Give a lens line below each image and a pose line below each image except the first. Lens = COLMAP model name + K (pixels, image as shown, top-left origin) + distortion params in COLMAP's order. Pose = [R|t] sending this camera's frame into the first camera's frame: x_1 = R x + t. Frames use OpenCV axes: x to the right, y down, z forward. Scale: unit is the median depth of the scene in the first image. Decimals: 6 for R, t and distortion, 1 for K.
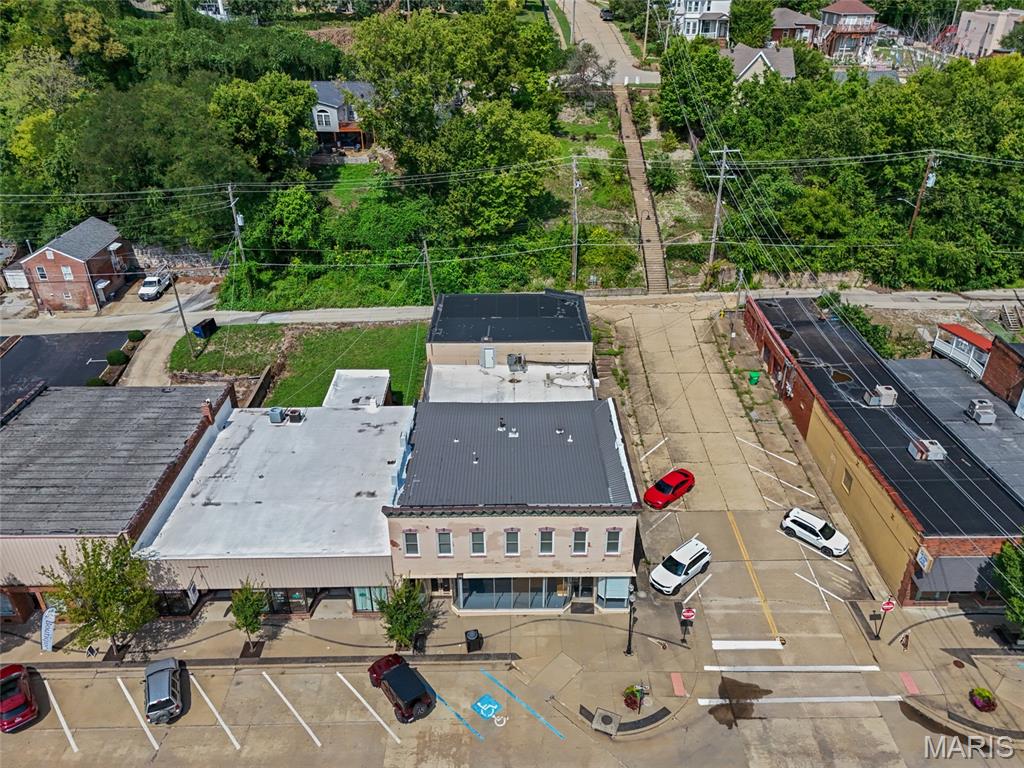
lens RADIAL K [[765.8, 0, 512.0], [0, 765.8, 374.1], [0, 0, 1]] dist [0.056282, -0.049654]
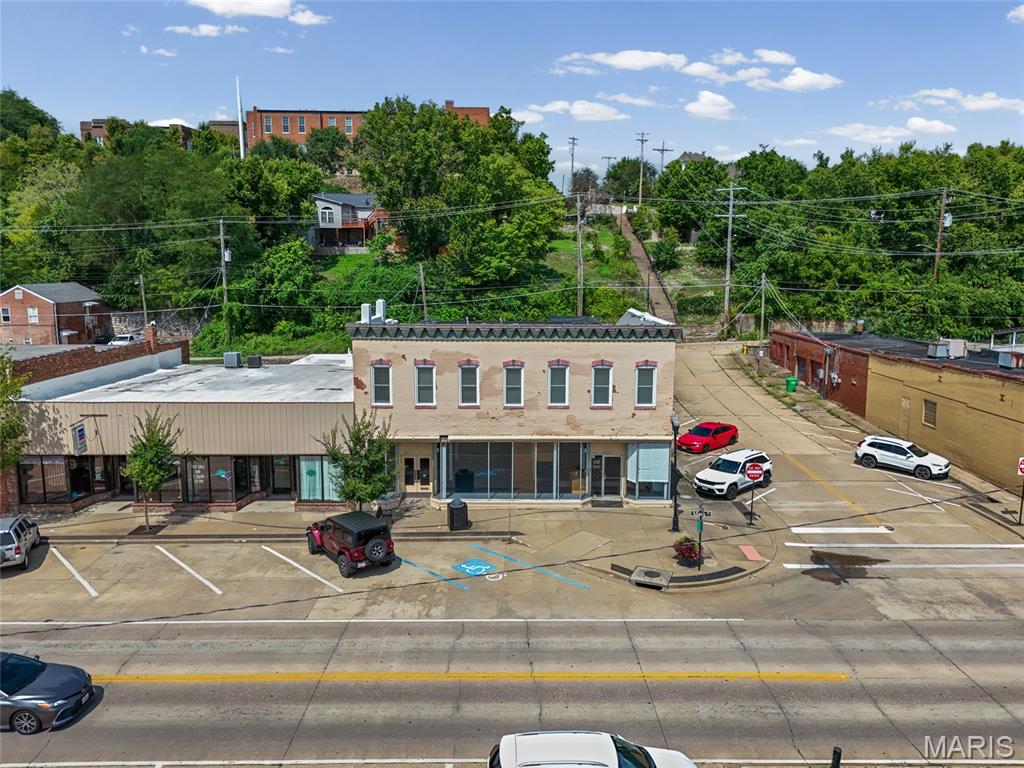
lens RADIAL K [[765.8, 0, 511.7], [0, 765.8, 393.1], [0, 0, 1]] dist [0.056282, -0.049654]
pose [[0.999946, 0.010437, 0.000206, -0.001135], [-0.009656, 0.932240, -0.361712, 0.361989], [-0.003968, 0.361690, 0.932290, 0.211024]]
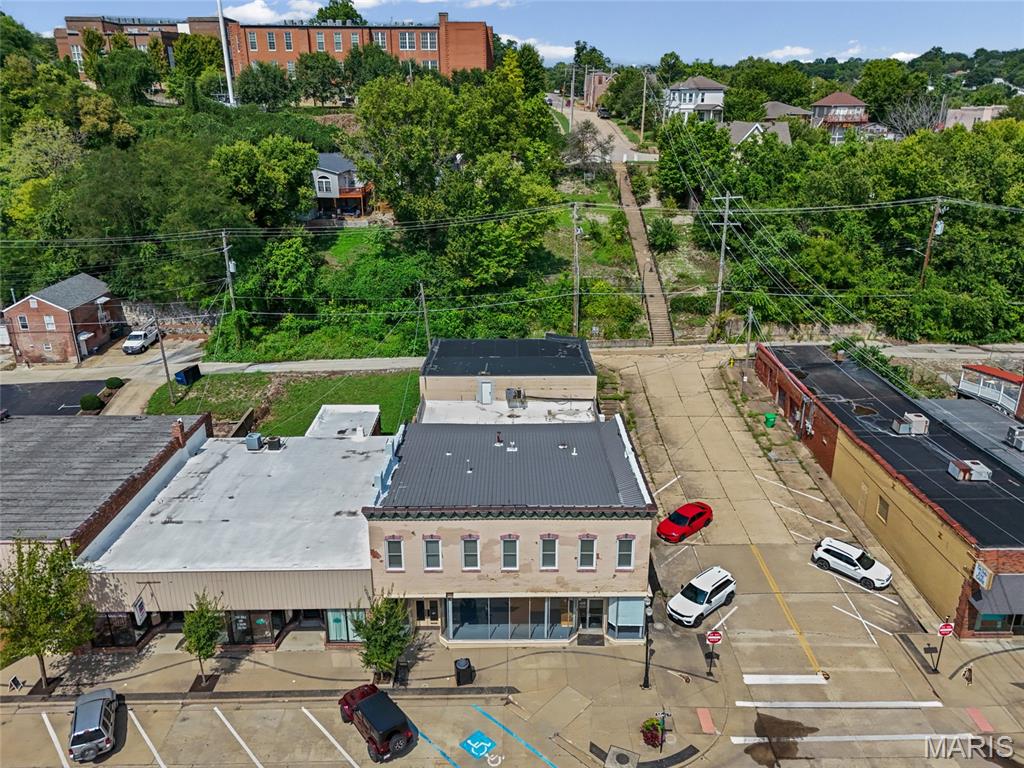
lens RADIAL K [[765.8, 0, 512.2], [0, 765.8, 384.1], [0, 0, 1]] dist [0.056282, -0.049654]
pose [[0.999994, 0.003512, -0.000122, 0.001691], [-0.003487, 0.987416, -0.158106, 0.120615], [-0.000435, 0.158105, 0.987422, 0.075886]]
